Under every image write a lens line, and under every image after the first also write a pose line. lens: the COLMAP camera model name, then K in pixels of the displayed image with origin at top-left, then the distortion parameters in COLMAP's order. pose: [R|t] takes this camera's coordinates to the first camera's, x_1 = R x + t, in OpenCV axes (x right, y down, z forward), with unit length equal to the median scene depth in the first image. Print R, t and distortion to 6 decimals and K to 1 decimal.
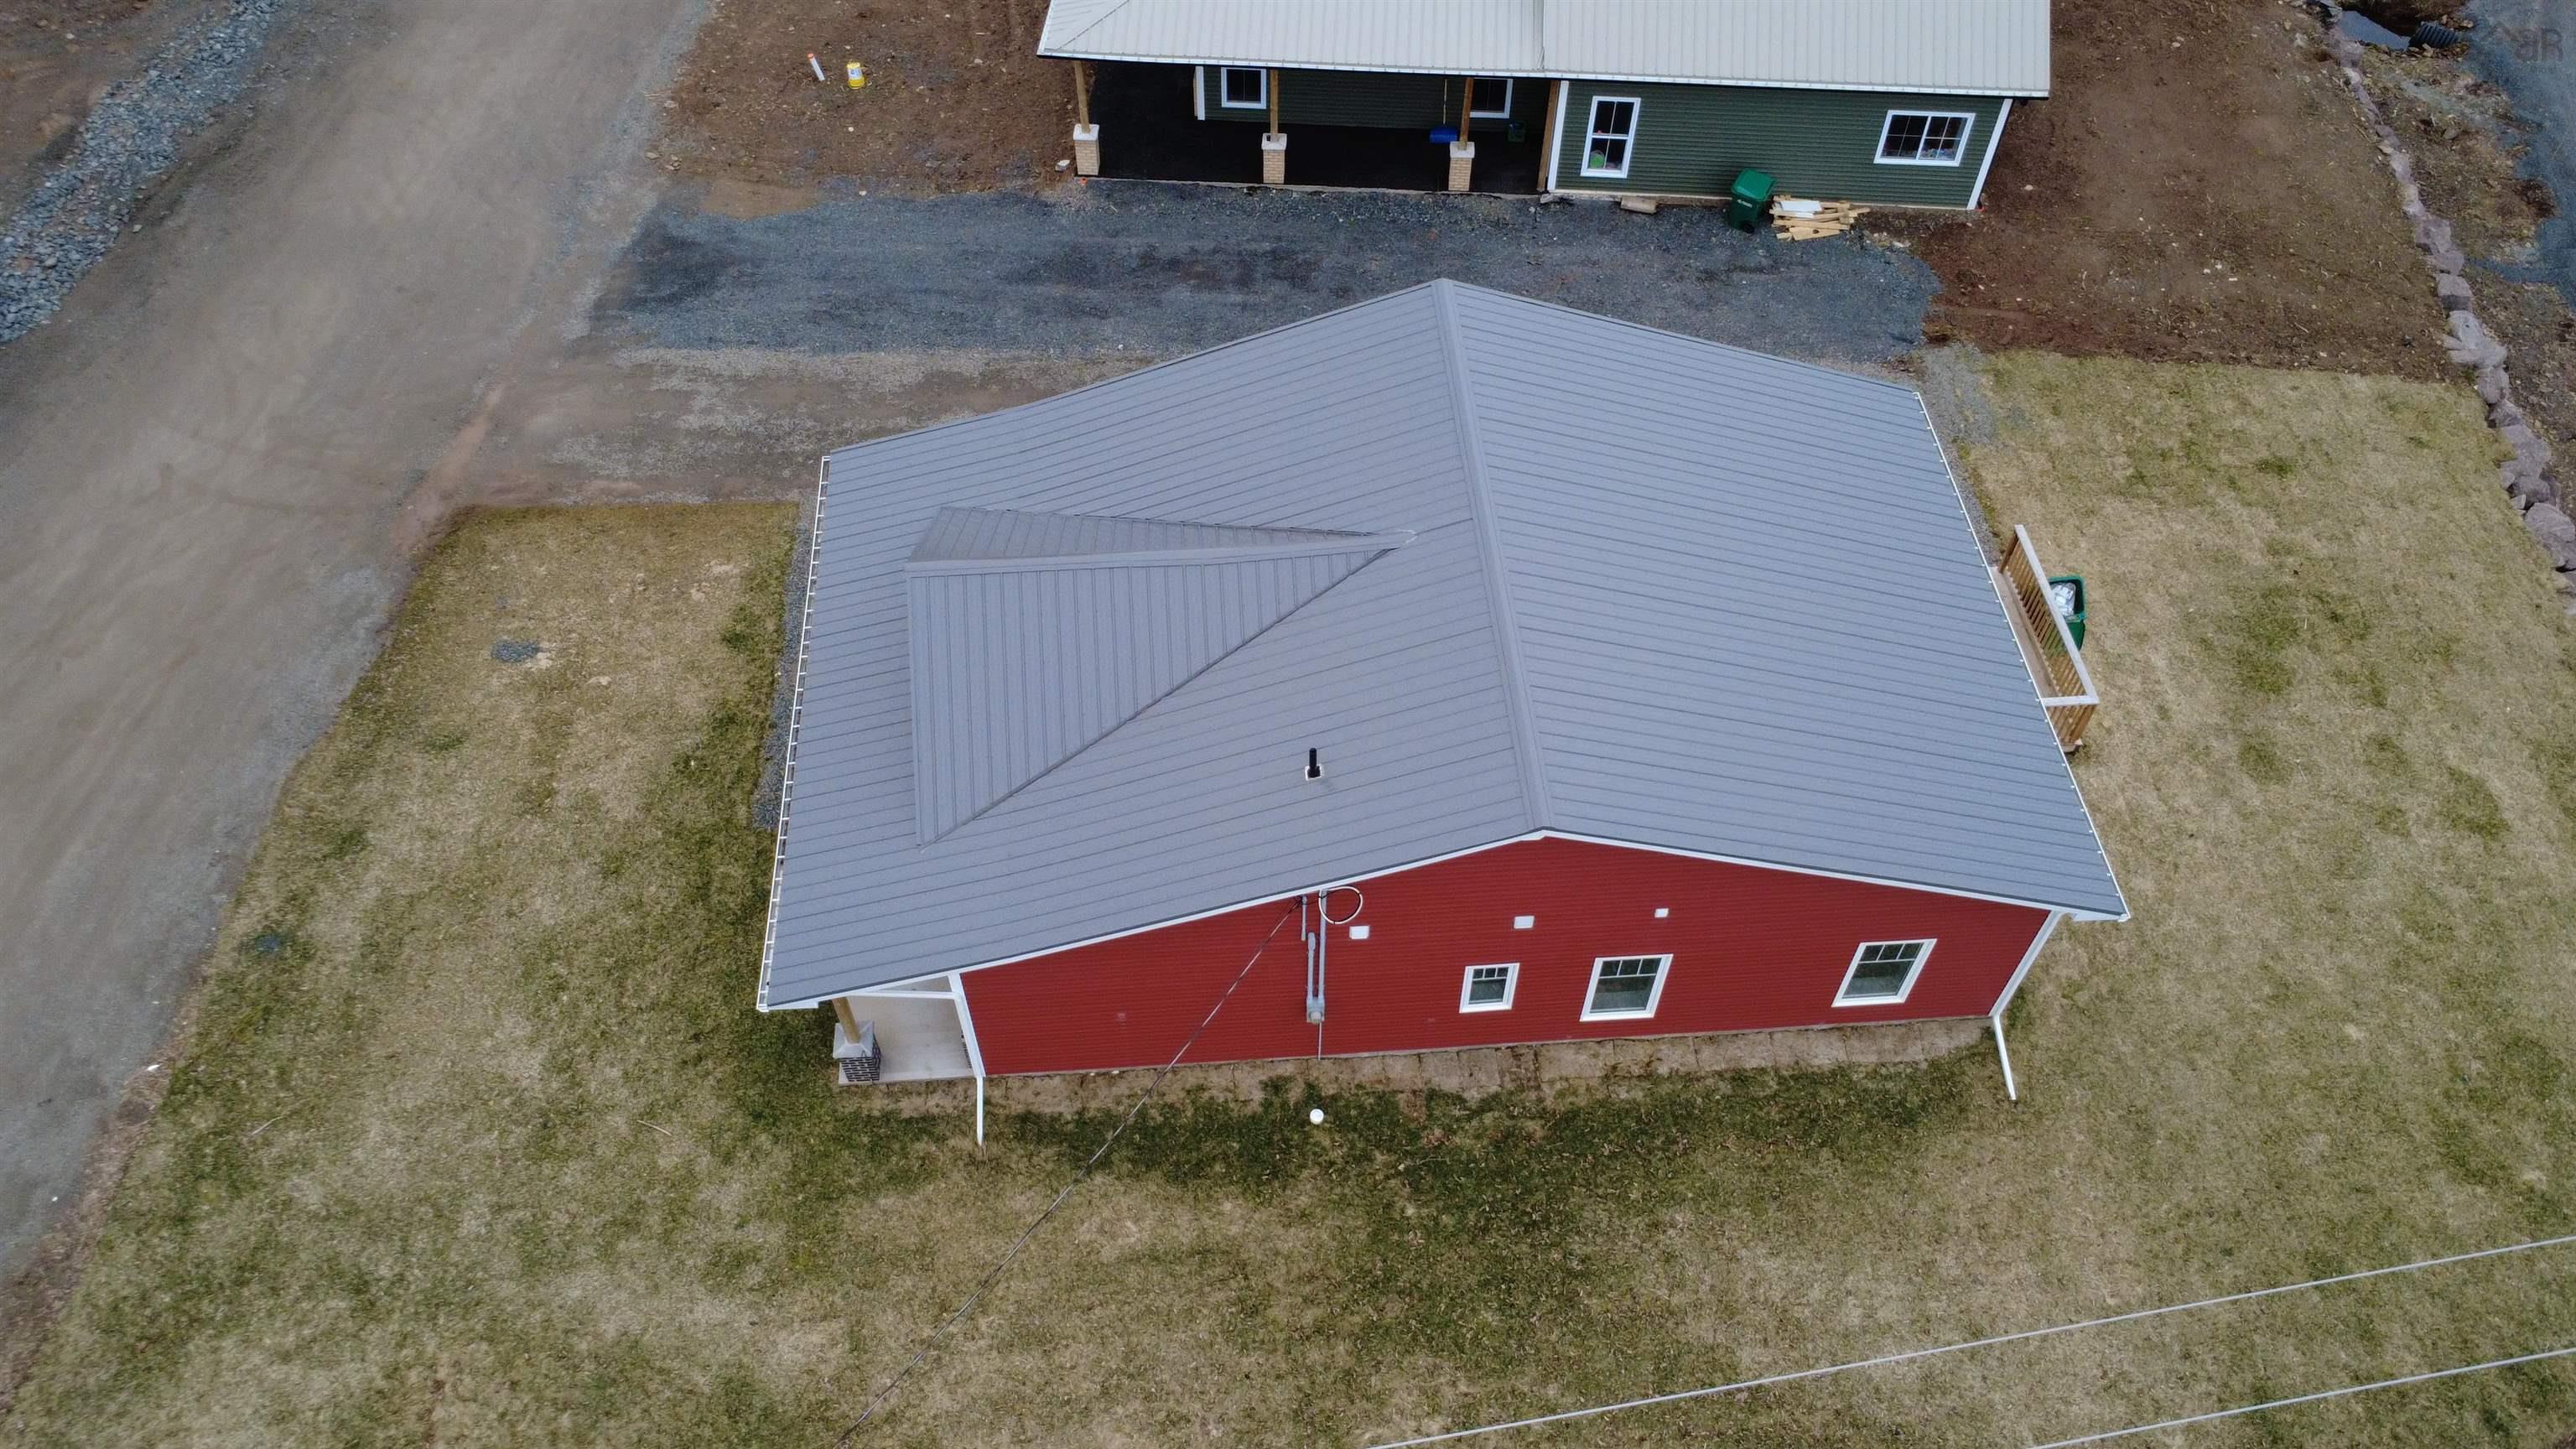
lens RADIAL K [[1870.0, 0, 1288.5], [0, 1870.0, 730.9], [0, 0, 1]] dist [0.003497, -0.003132]
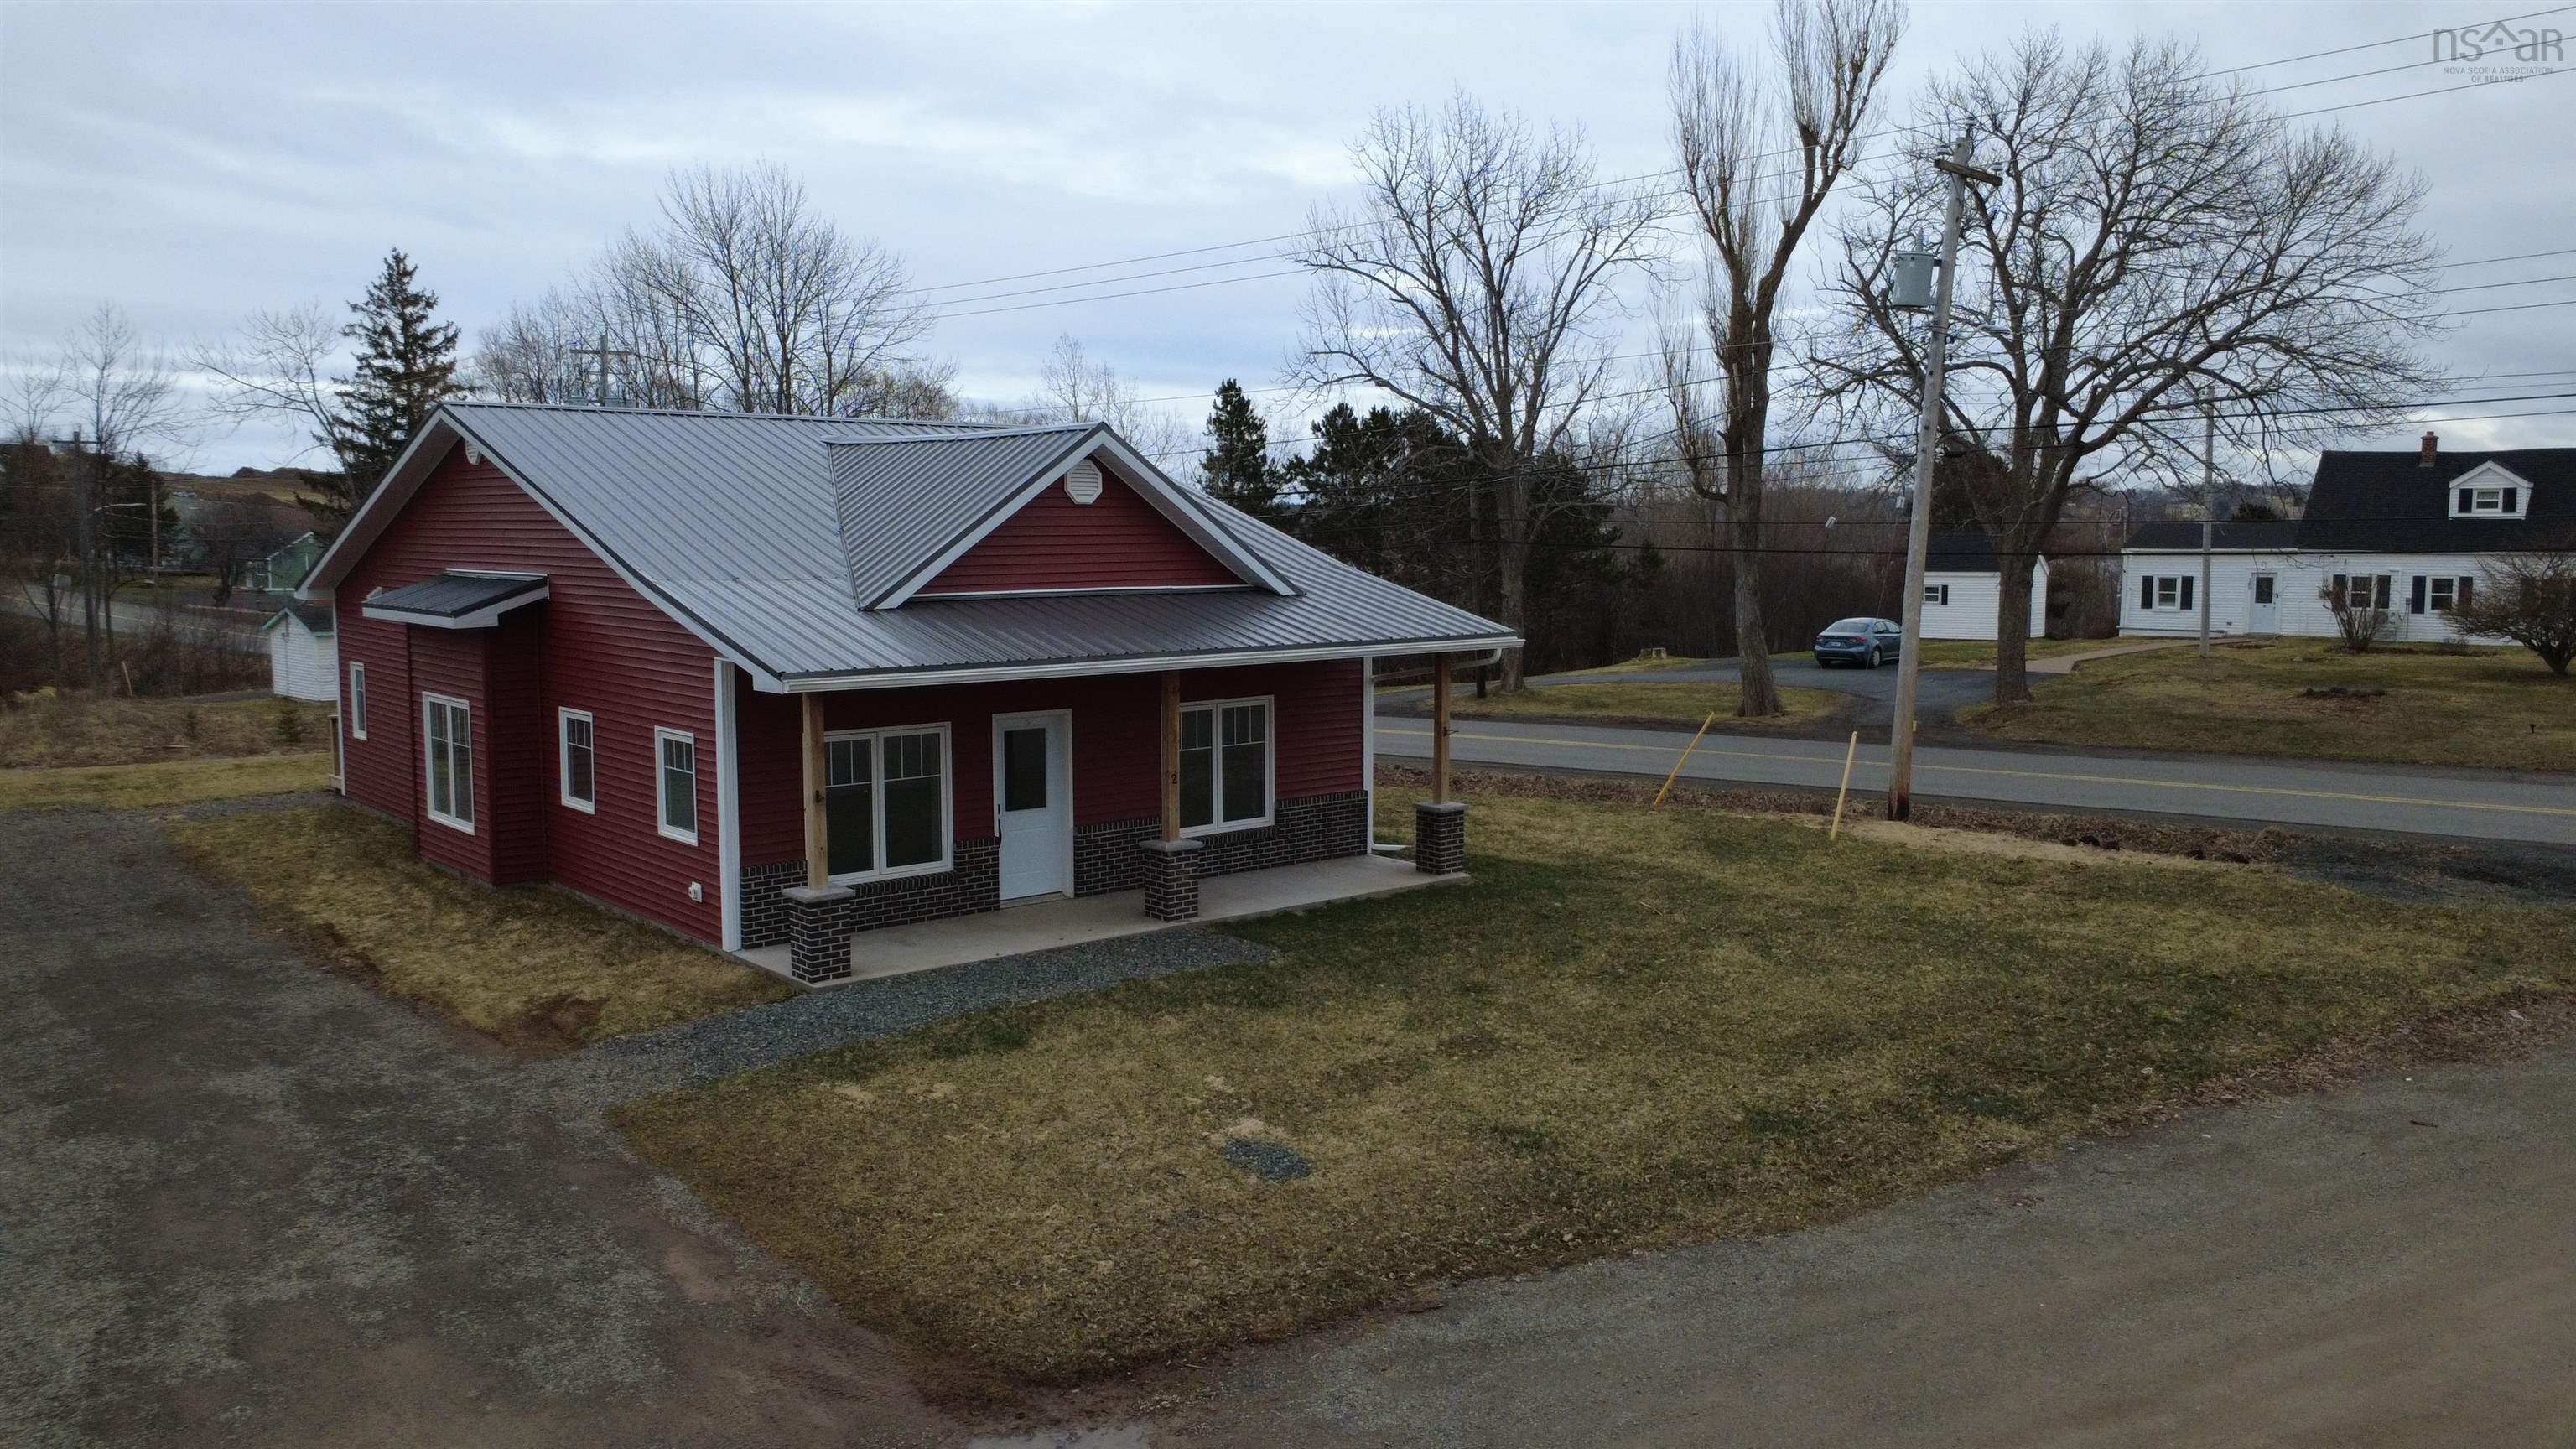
lens RADIAL K [[1870.0, 0, 1288.5], [0, 1870.0, 730.9], [0, 0, 1]] dist [0.003497, -0.003132]
pose [[-0.600155, -0.095538, 0.794158, -0.807866], [0.627695, 0.559145, 0.541623, -0.357459], [-0.495795, 0.823547, -0.275605, 1.105766]]
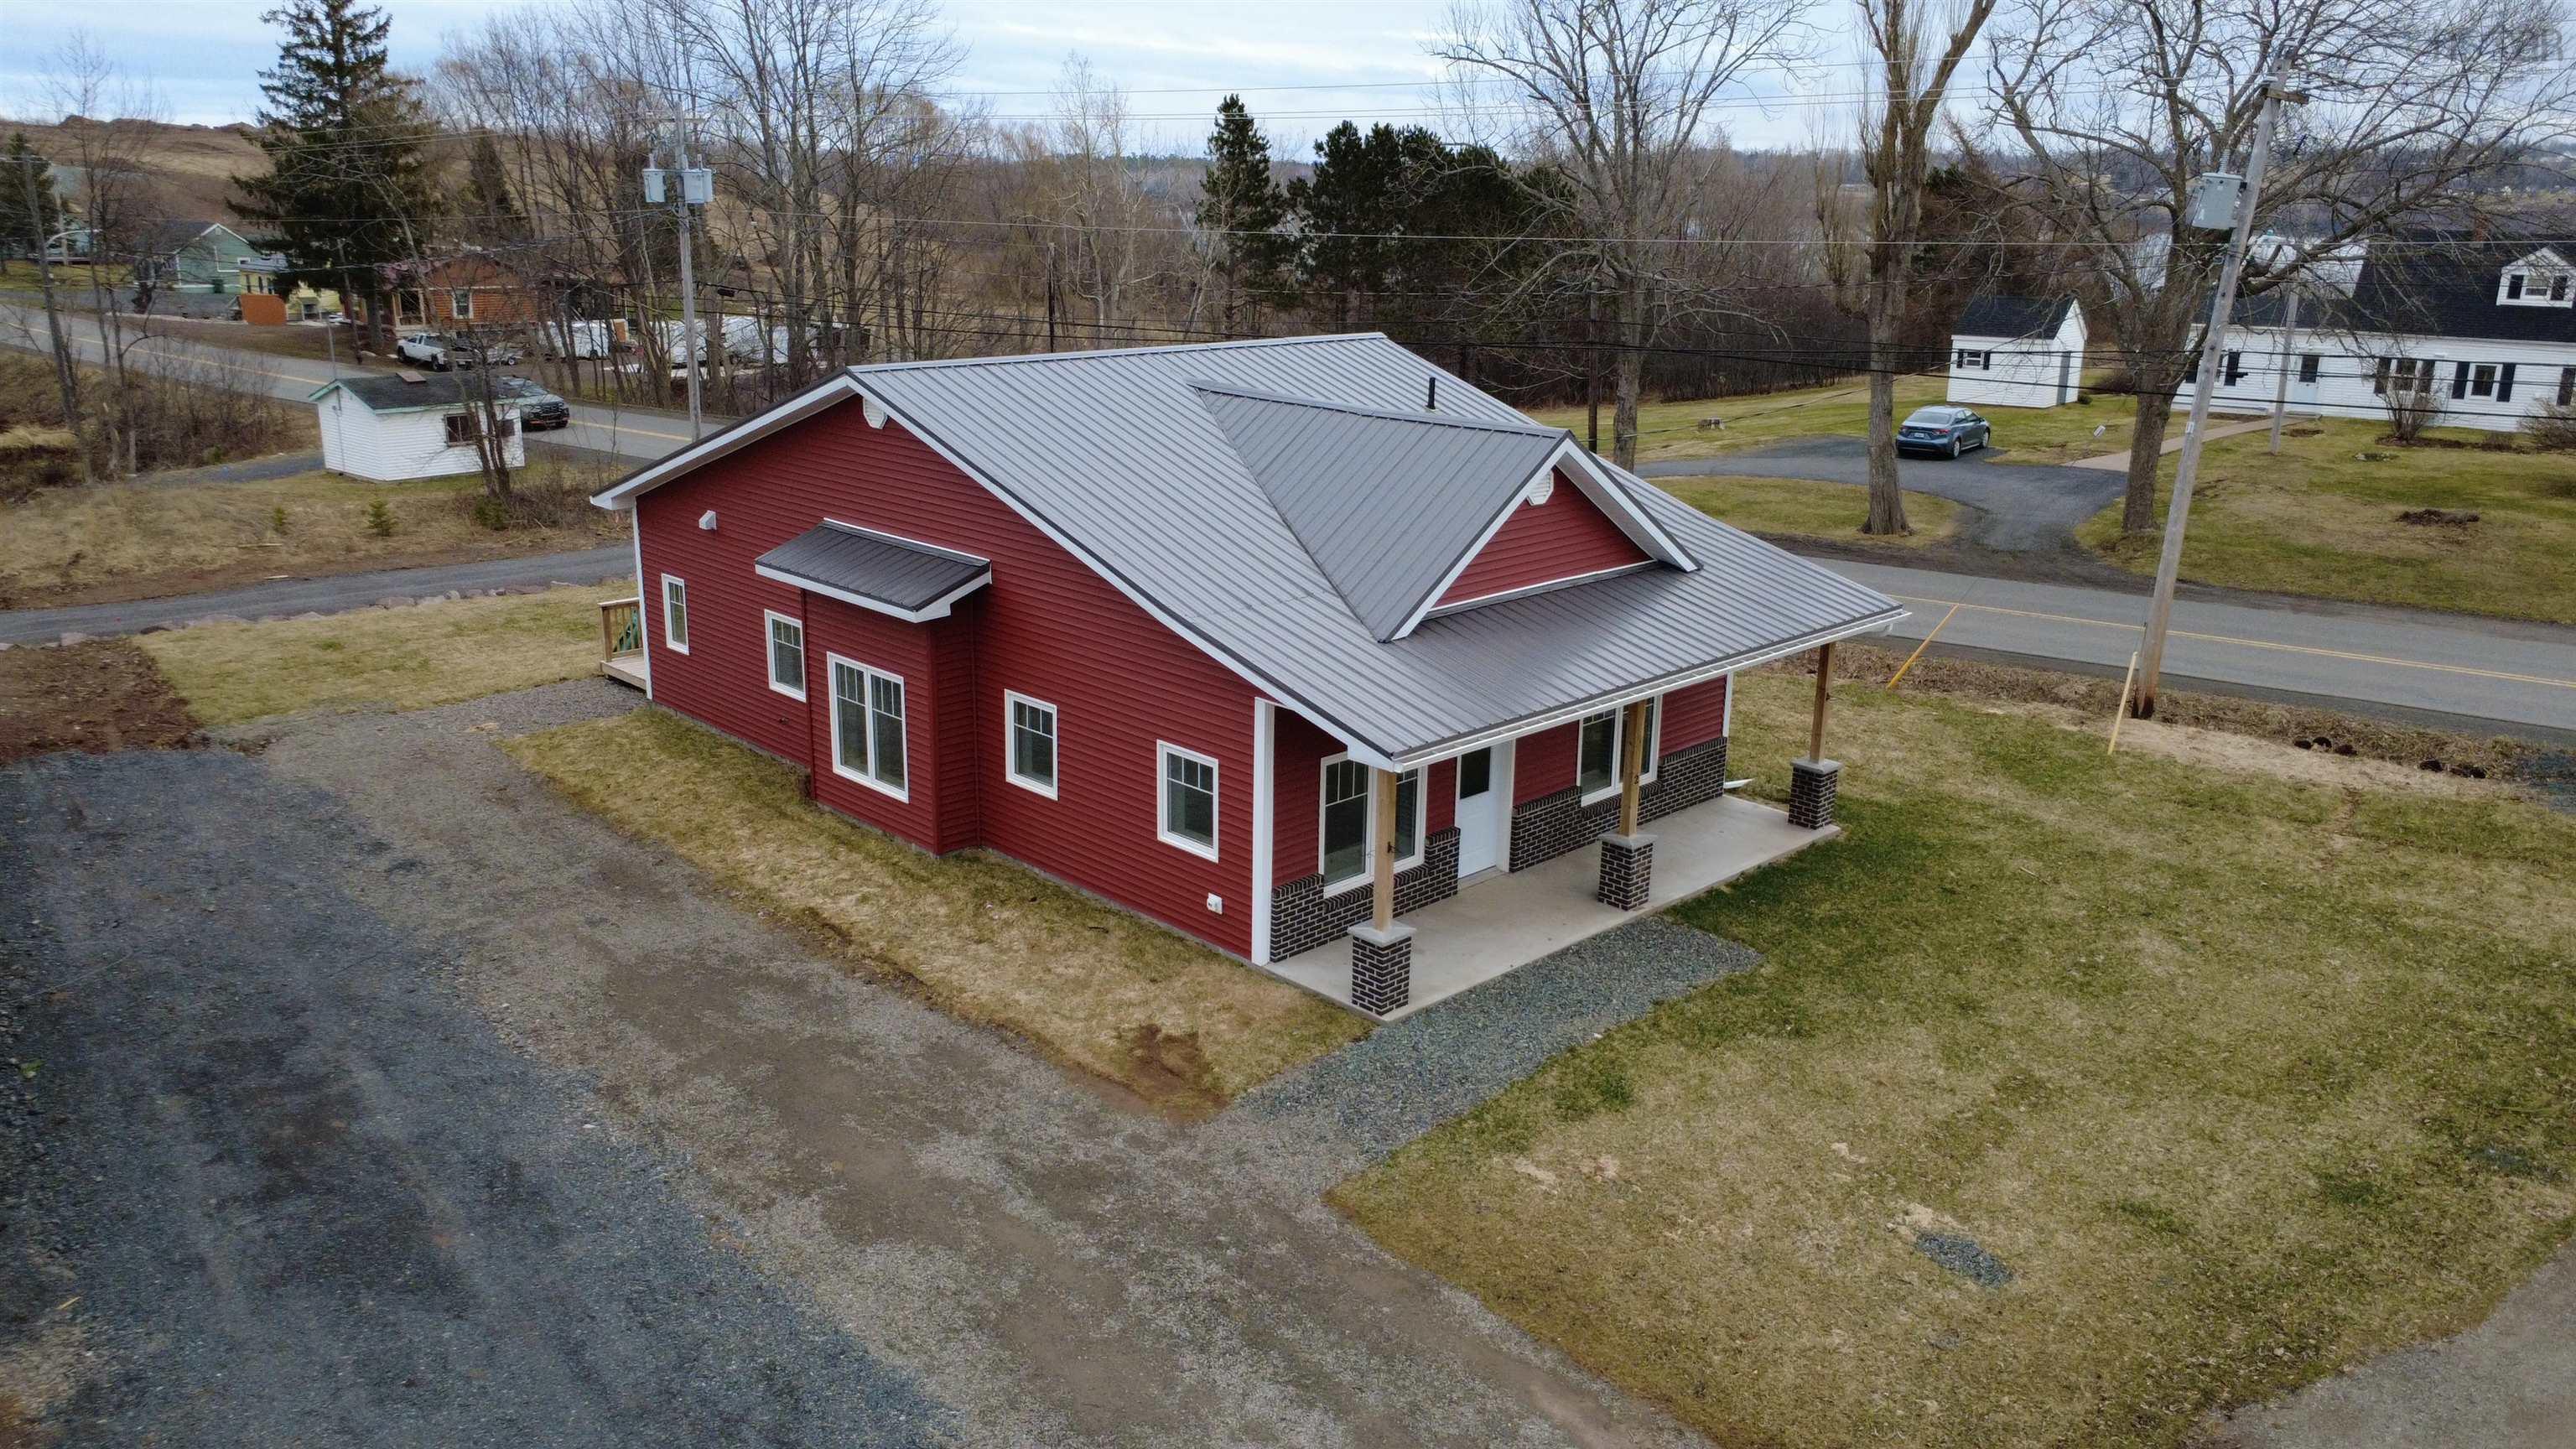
lens RADIAL K [[1869.6, 0, 1289.6], [0, 1869.6, 732.4], [0, 0, 1]] dist [-0.000440, 0.005185]
pose [[-0.647385, -0.232673, 0.725779, -0.669764], [0.589411, 0.450889, 0.670294, -0.586127], [-0.483206, 0.861720, -0.154759, 1.114070]]
